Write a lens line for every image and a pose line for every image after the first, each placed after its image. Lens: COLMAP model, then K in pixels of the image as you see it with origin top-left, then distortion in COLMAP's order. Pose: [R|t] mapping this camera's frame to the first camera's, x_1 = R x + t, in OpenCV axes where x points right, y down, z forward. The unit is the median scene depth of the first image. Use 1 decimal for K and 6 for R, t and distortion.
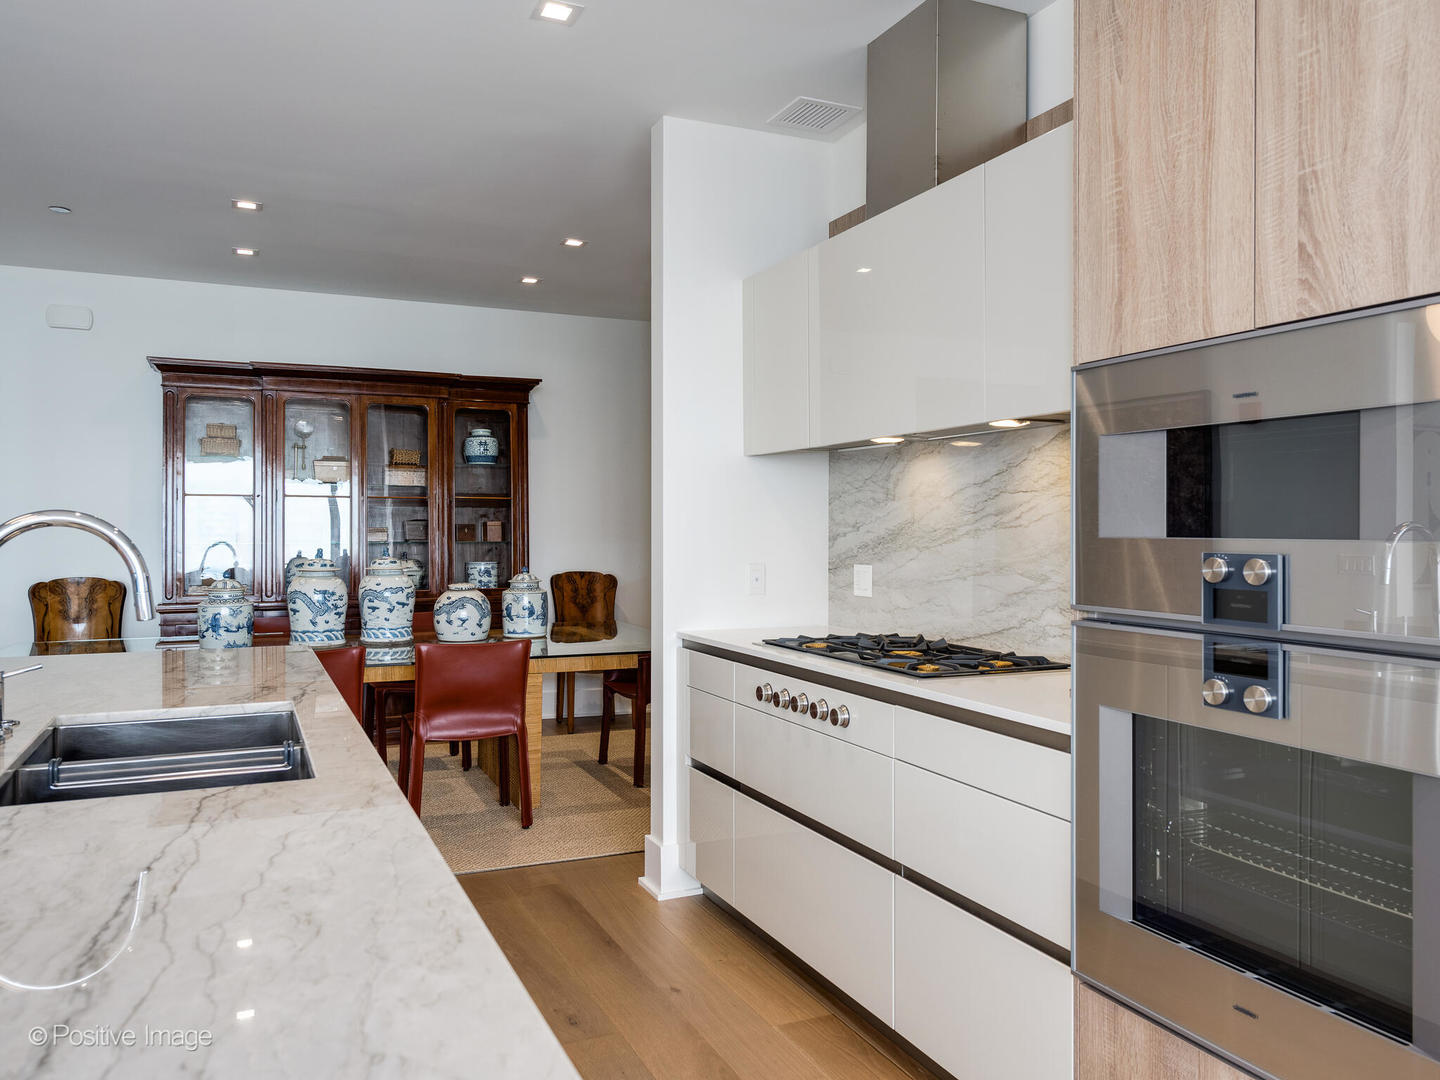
lens RADIAL K [[1079.0, 0, 716.5], [0, 1079.0, 530.5], [0, 0, 1]] dist [0.008881, 0.002630]
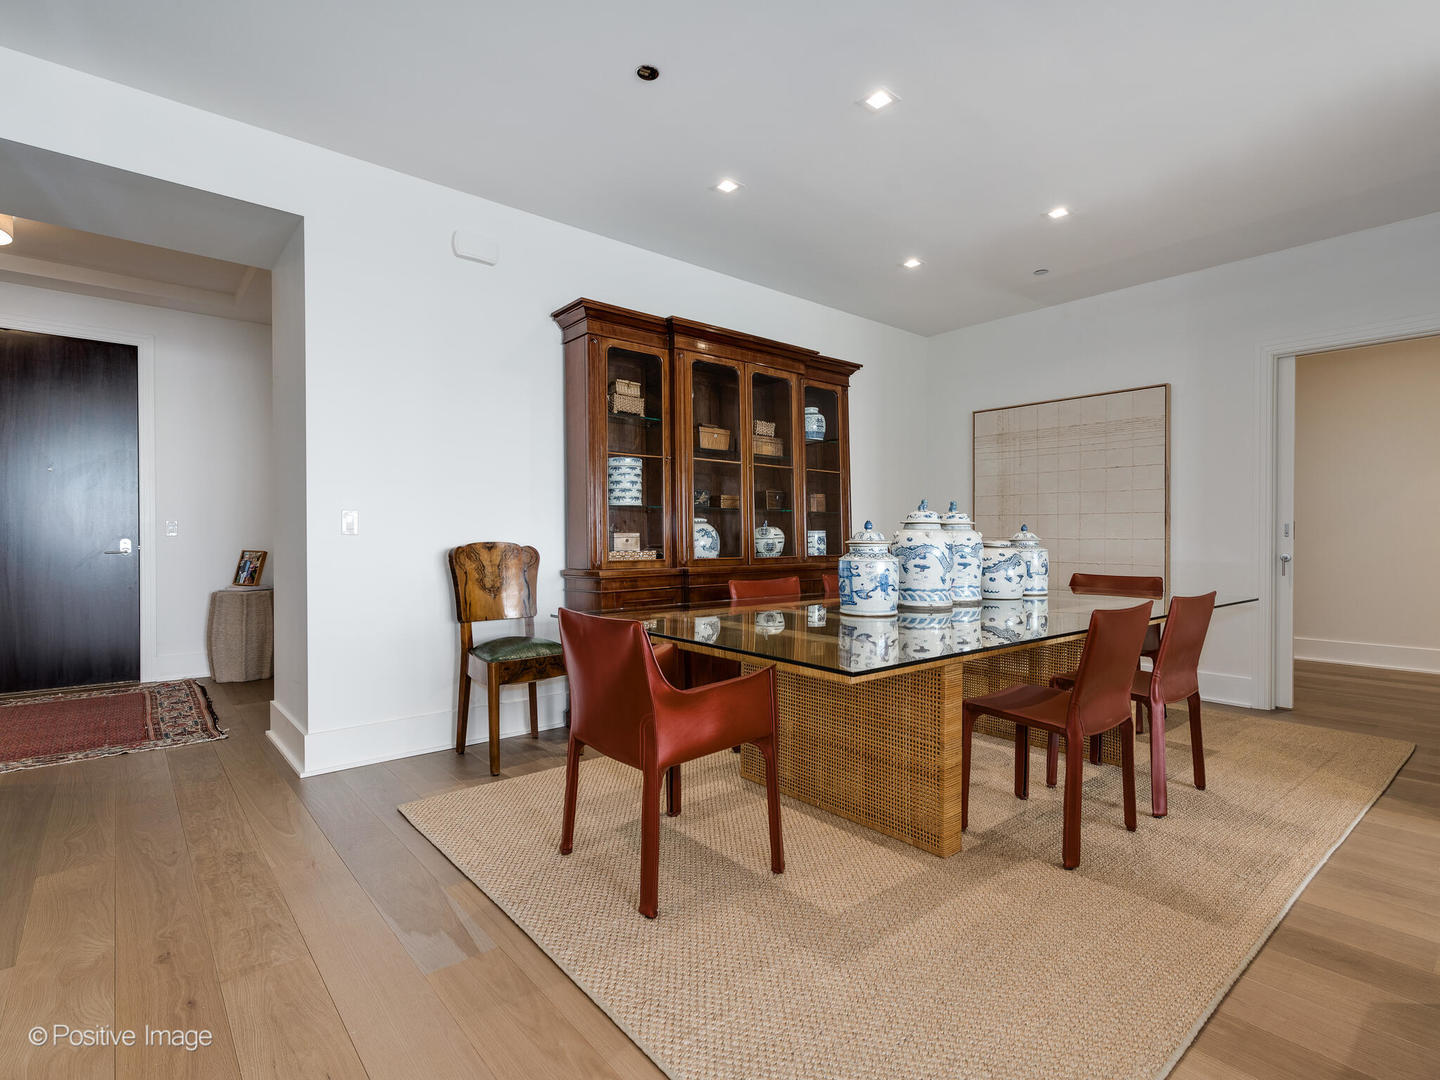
lens RADIAL K [[718.4, 0, 720.0], [0, 718.4, 540.0], [0, 0, 1]] dist [0.010646, 0.000621]
pose [[0.960590, -0.002537, 0.277958, -0.697832], [0.001140, 0.999986, 0.005190, 0.047242], [-0.277967, -0.004669, 0.960579, 0.463191]]
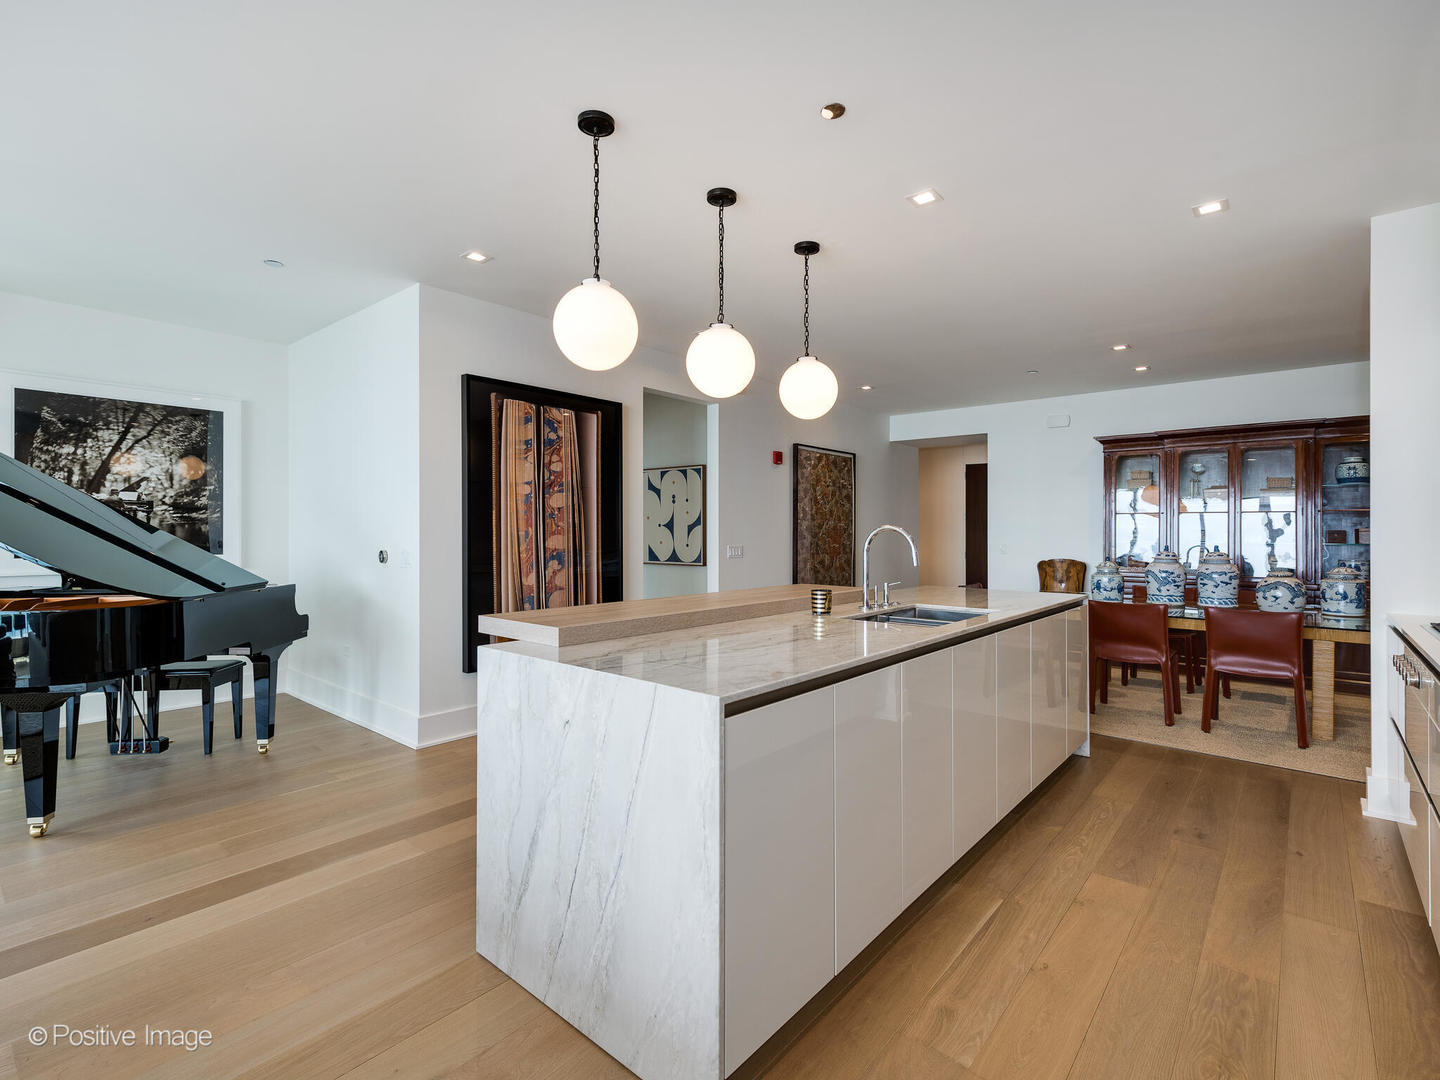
lens RADIAL K [[680.2, 0, 721.5], [0, 680.2, 533.9], [0, 0, 1]] dist [0.003738, 0.000570]
pose [[0.430137, 0.003646, -0.902756, 0.271634], [-0.005016, 0.999986, 0.001649, 0.001292], [0.902750, 0.003819, 0.430149, -0.050949]]
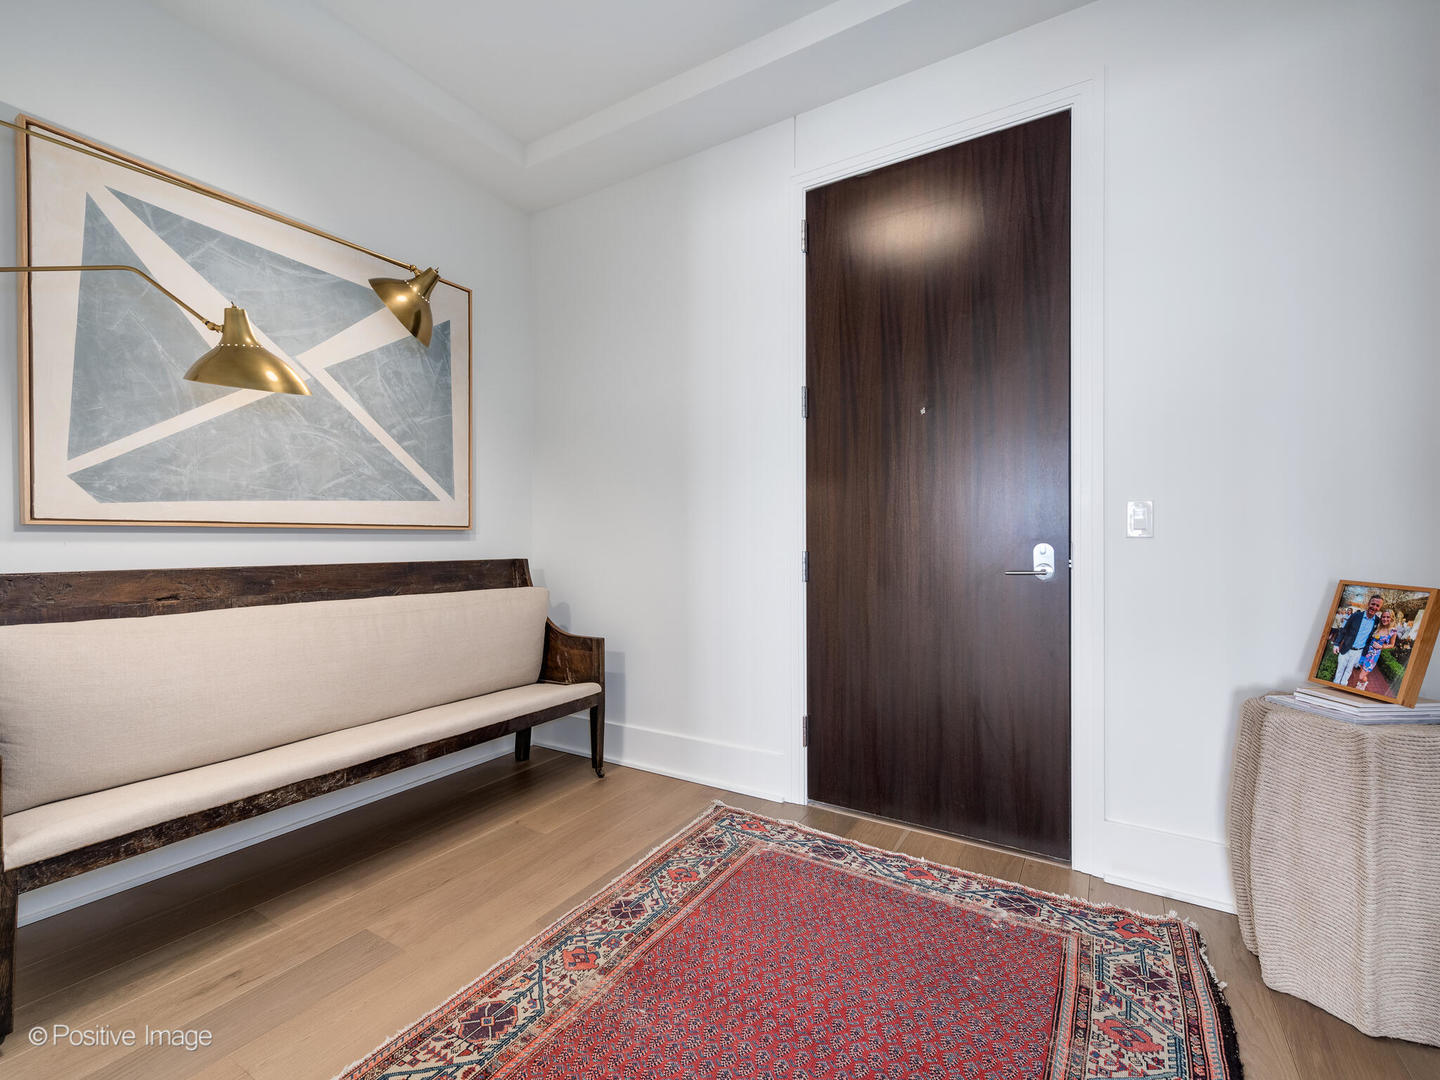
lens RADIAL K [[640.6, 0, 714.1], [0, 640.6, 541.3], [0, 0, 1]] dist [0.001948, 0.000784]
pose [[0.558337, 0.001806, -0.829612, -0.995567], [-0.000131, 0.999998, 0.002089, 0.047151], [0.829614, -0.001058, 0.558336, 1.267376]]
